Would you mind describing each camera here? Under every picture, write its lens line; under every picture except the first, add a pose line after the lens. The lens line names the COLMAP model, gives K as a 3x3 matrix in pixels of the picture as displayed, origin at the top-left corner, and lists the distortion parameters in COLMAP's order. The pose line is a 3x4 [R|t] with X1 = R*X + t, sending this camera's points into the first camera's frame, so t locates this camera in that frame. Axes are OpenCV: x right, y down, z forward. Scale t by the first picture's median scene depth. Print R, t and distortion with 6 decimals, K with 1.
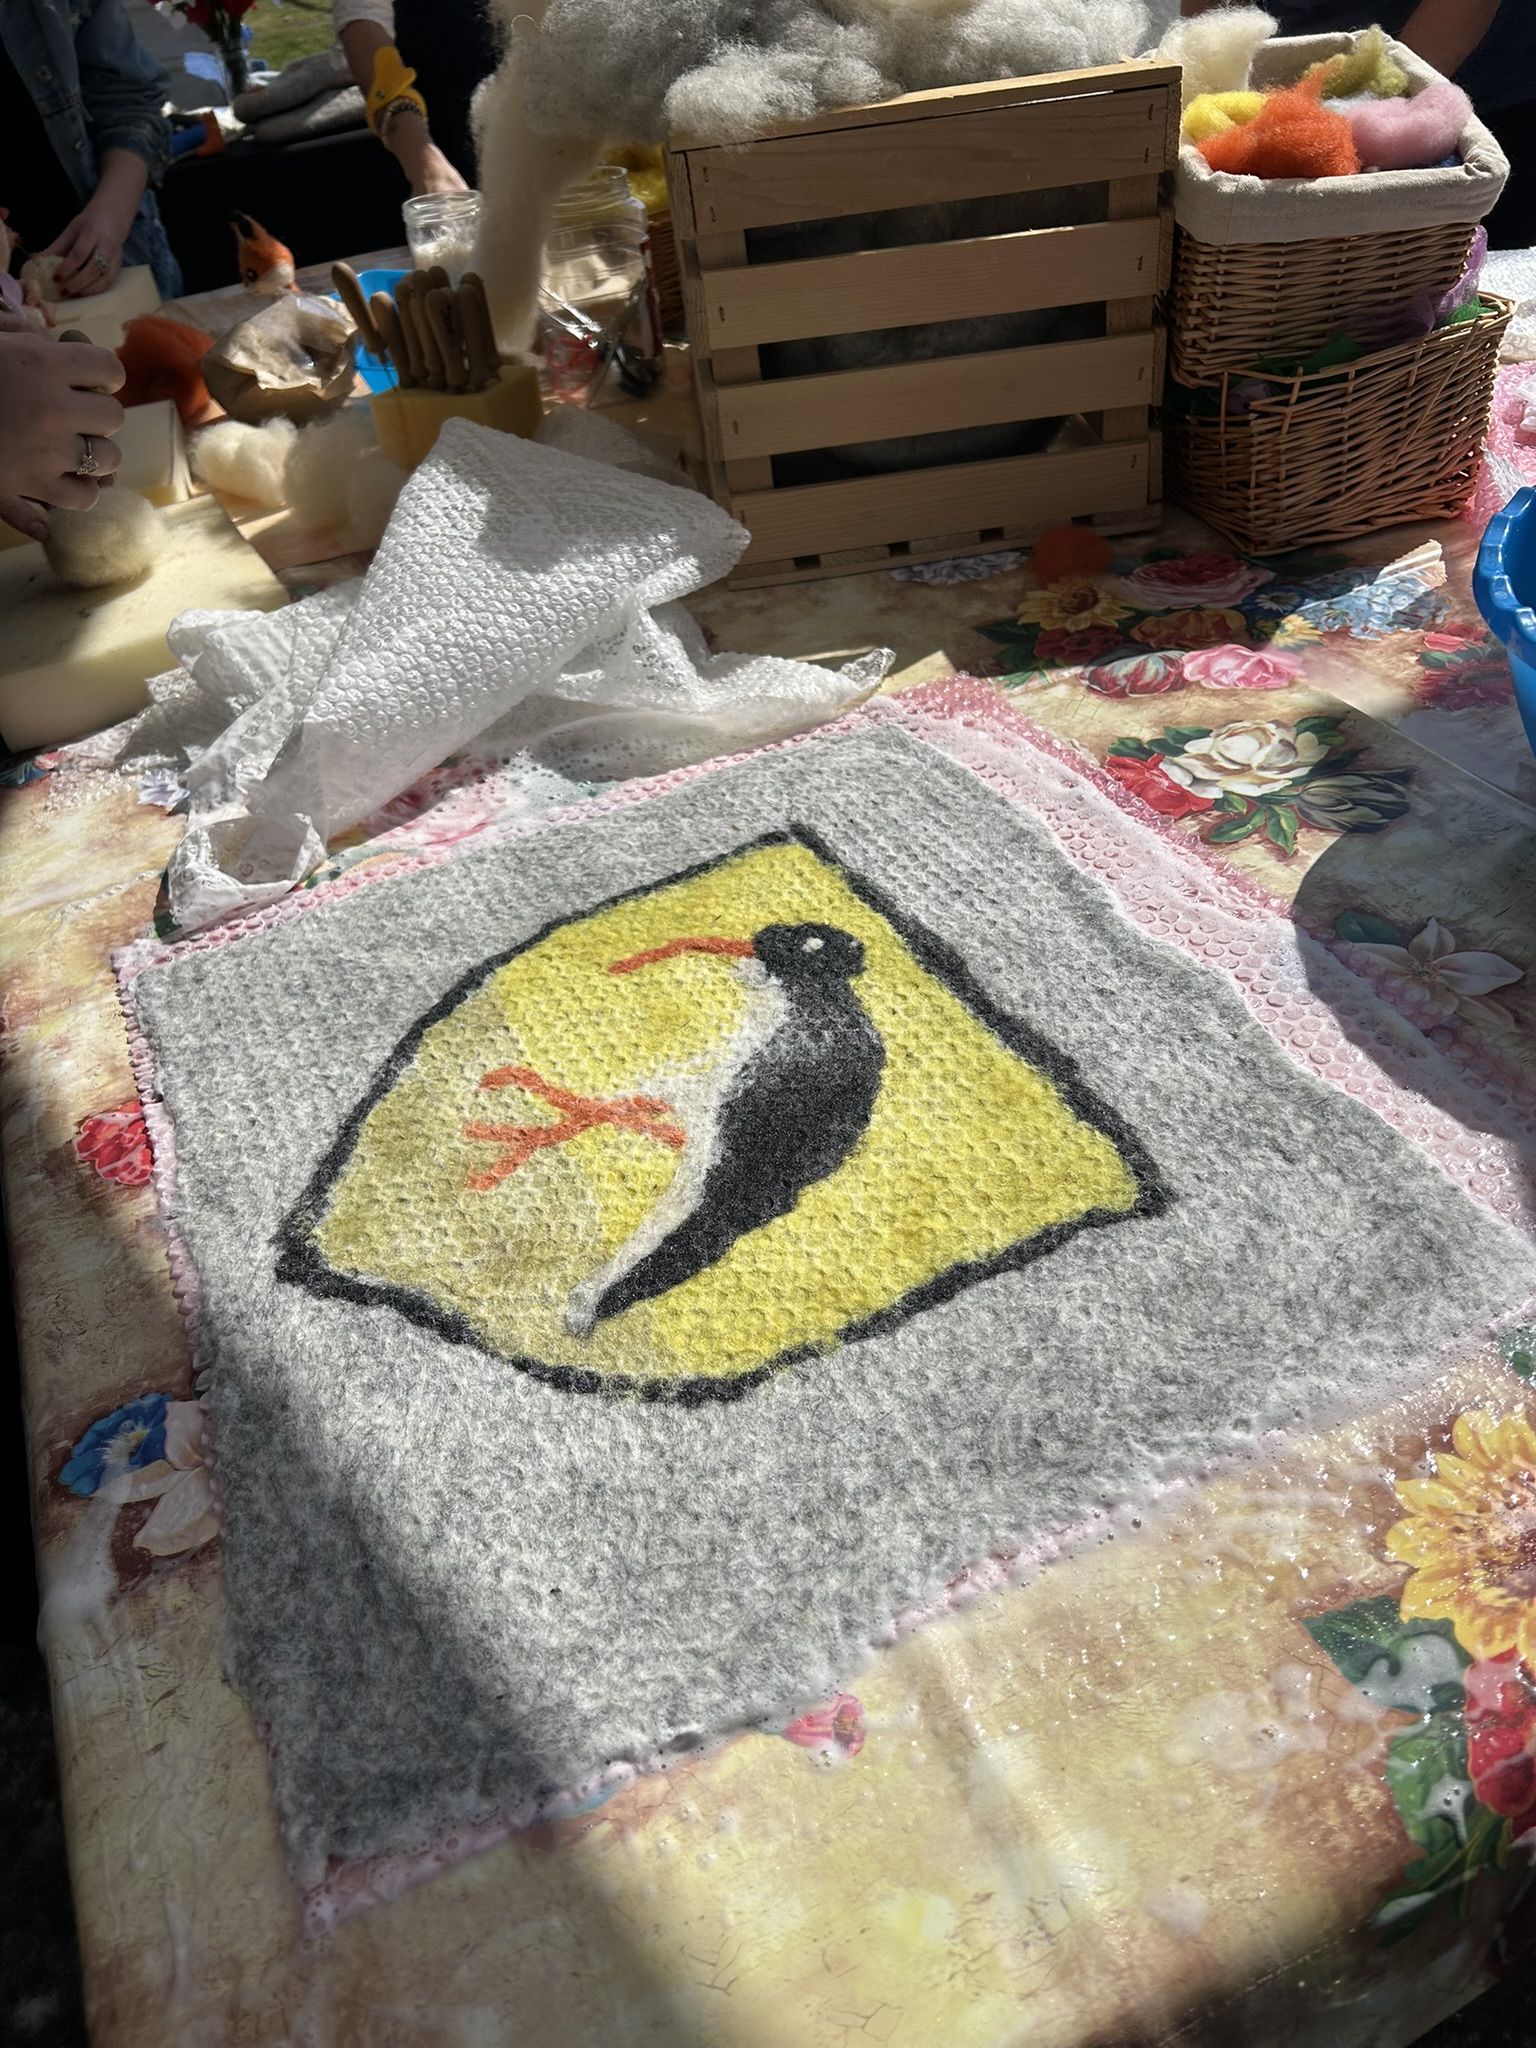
lens RADIAL K [[1528.1, 0, 768.0], [0, 1528.1, 1024.0], [0, 0, 1]] dist [0.042046, -0.067484]
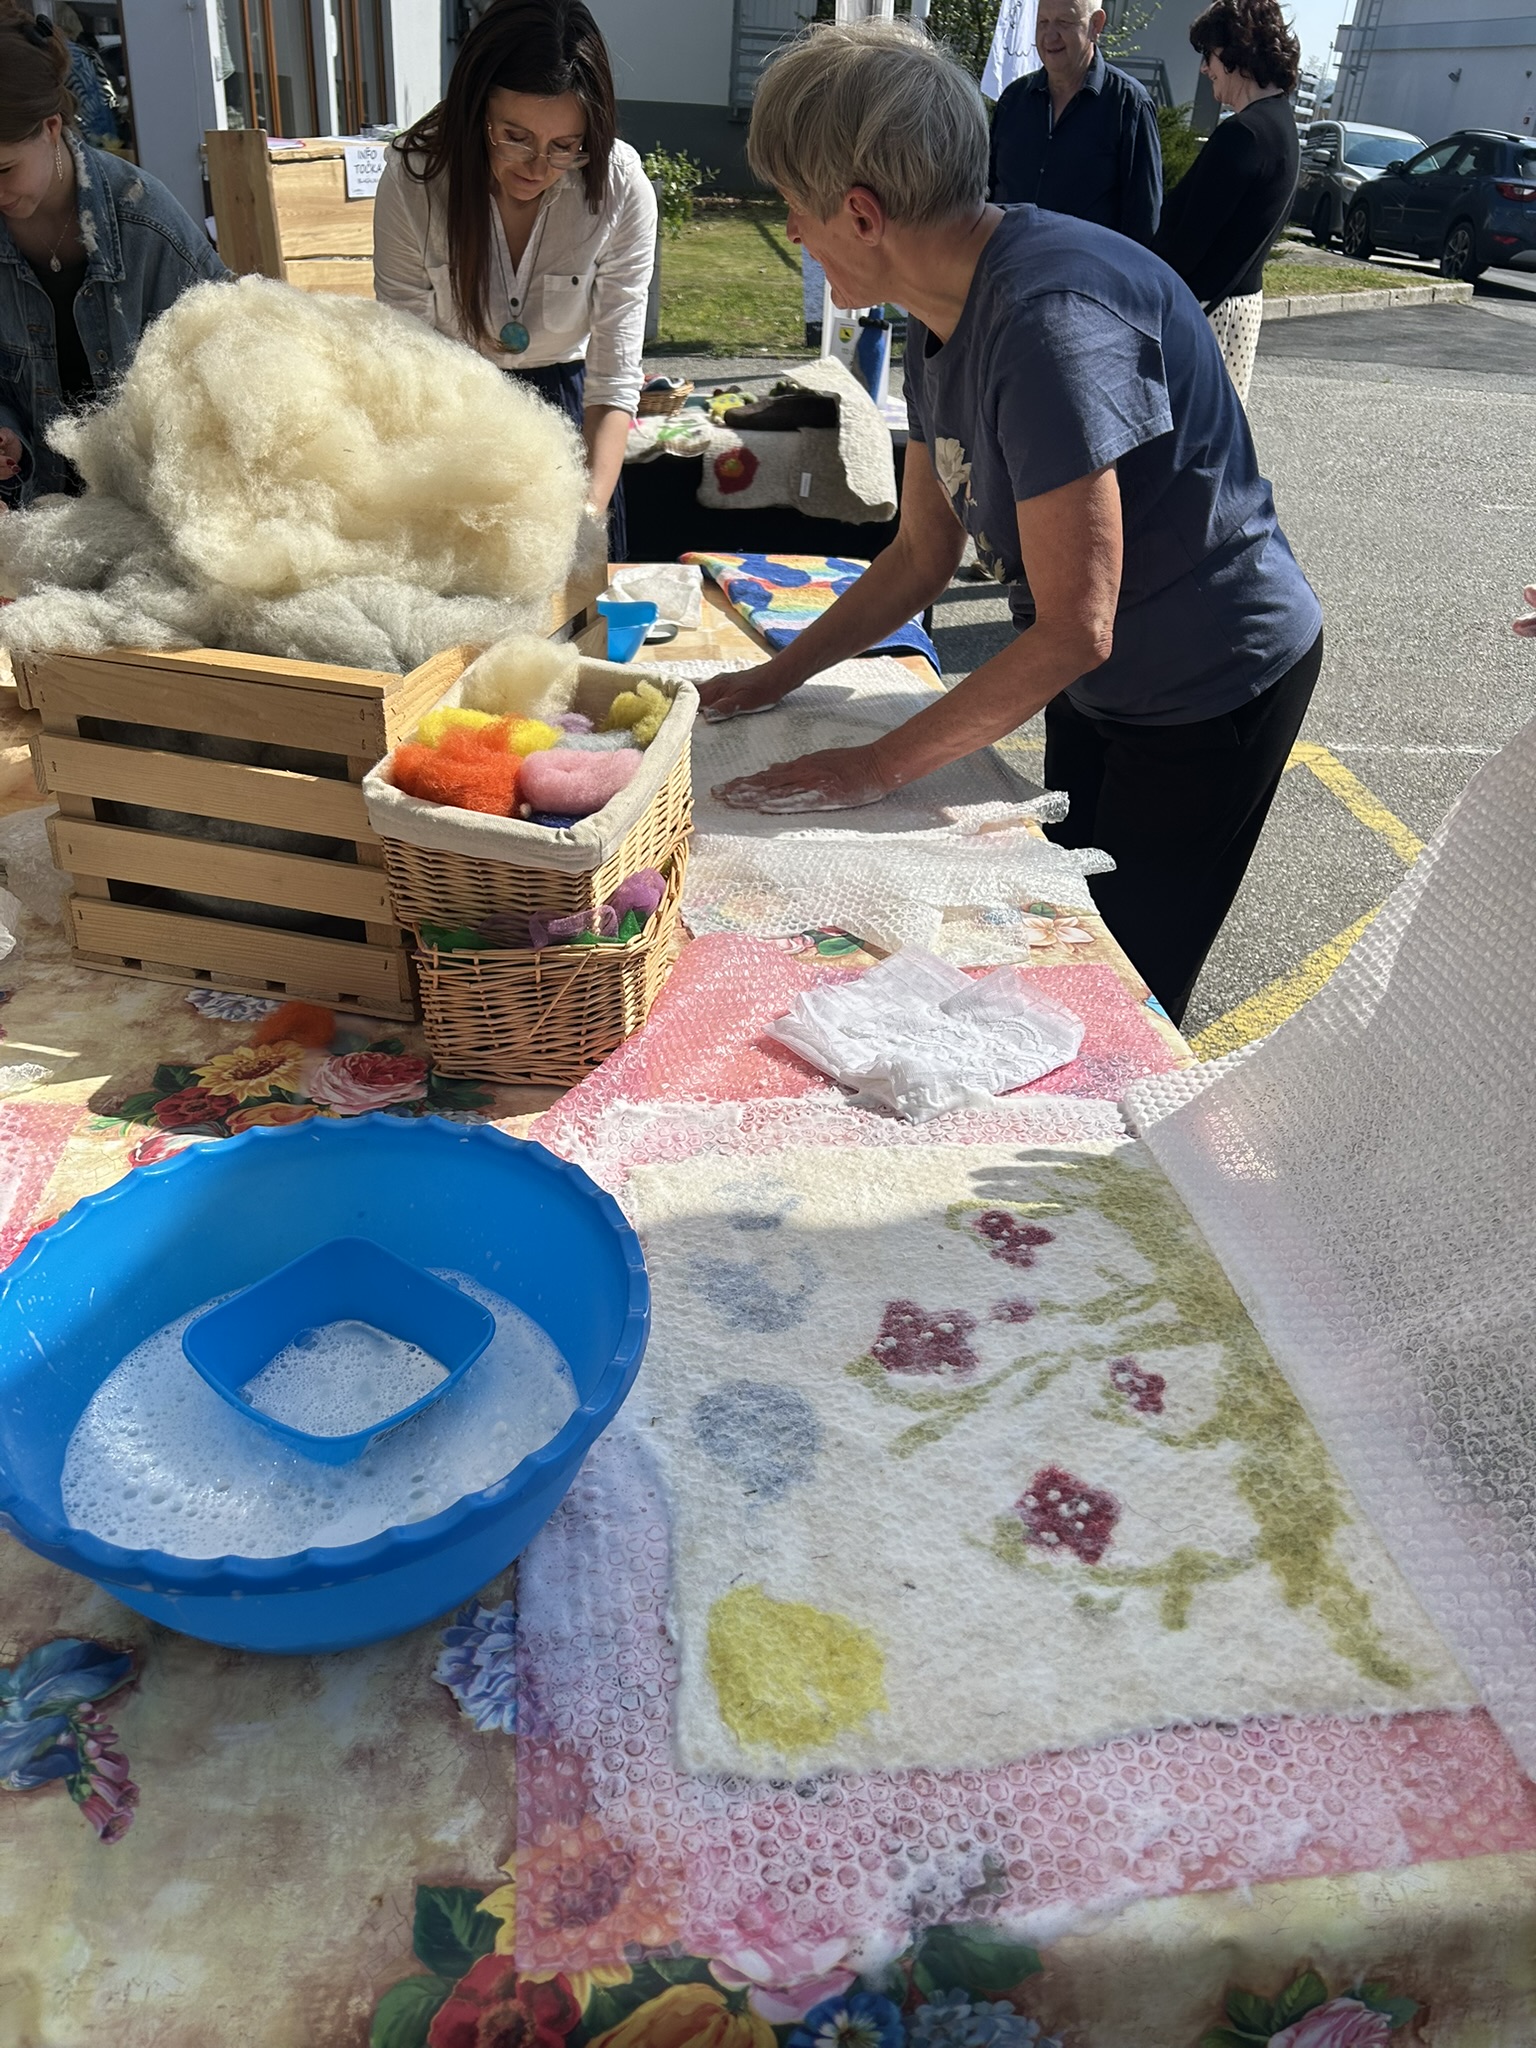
lens RADIAL K [[1528.1, 0, 768.0], [0, 1528.1, 1024.0], [0, 0, 1]] dist [0.042046, -0.067484]
pose [[0.934922, 0.293012, -0.200162, 1.035137], [-0.314656, 0.945312, -0.085885, -0.429200], [0.164050, 0.143278, 0.975991, -0.122089]]
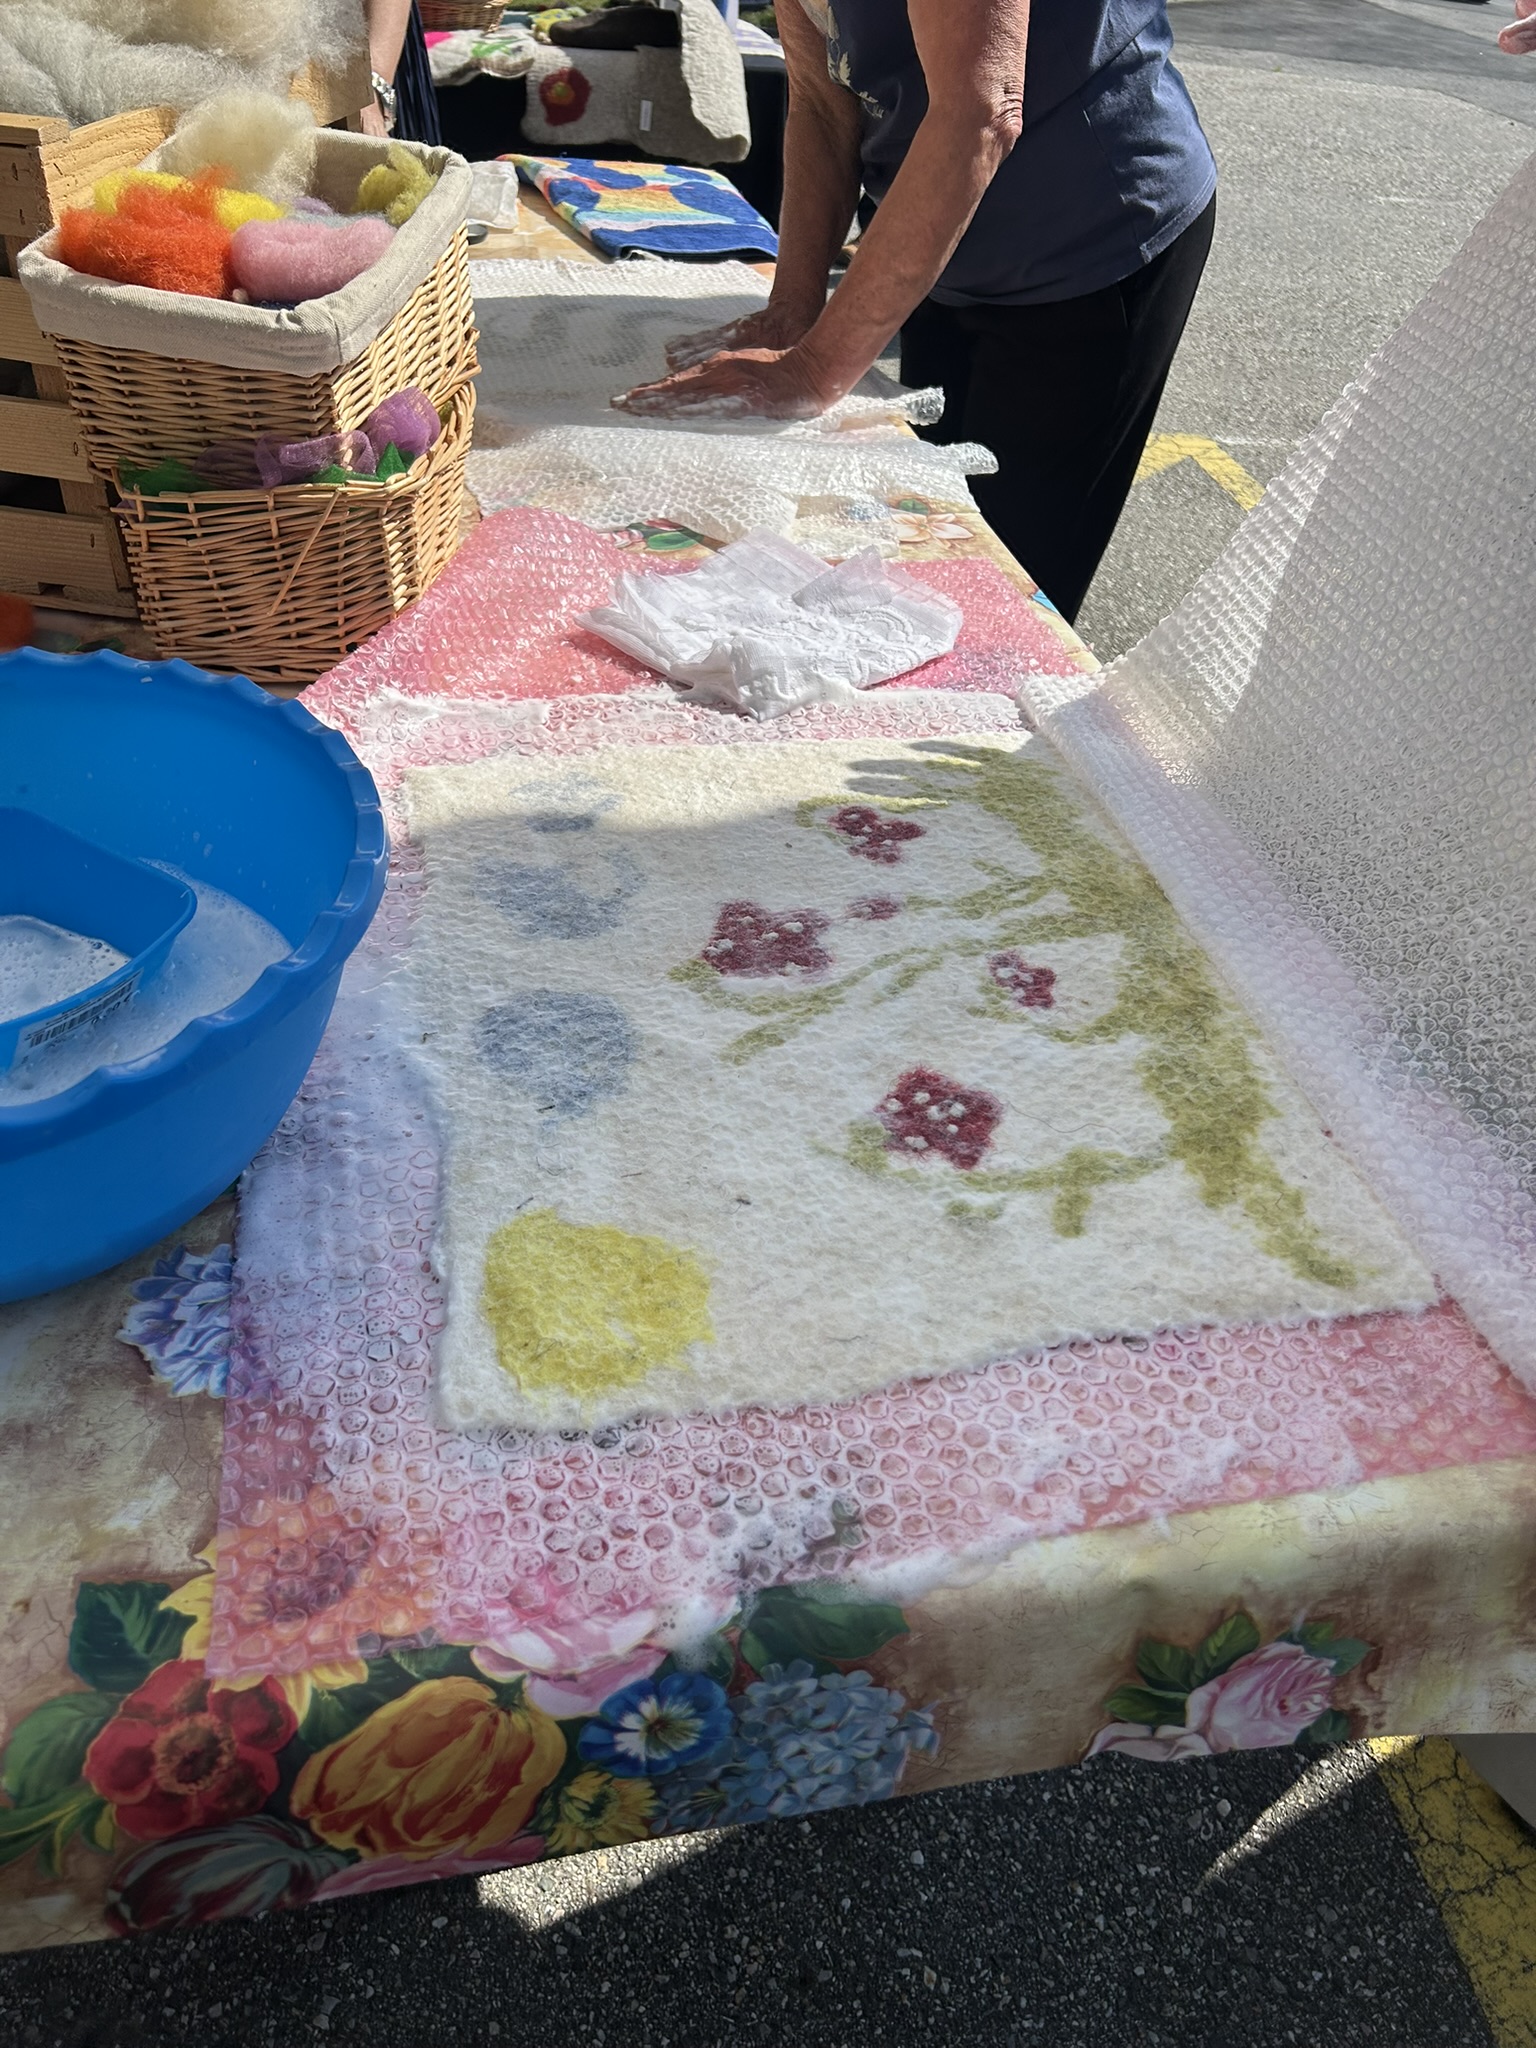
lens RADIAL K [[1542.5, 0, 784.6], [0, 1542.5, 1055.2], [0, 0, 1]] dist [0.032014, -0.071218]
pose [[0.954678, 0.290503, -0.064796, 1.077286], [-0.287653, 0.956435, 0.049874, -0.319598], [0.076461, -0.028975, 0.996651, 0.125966]]
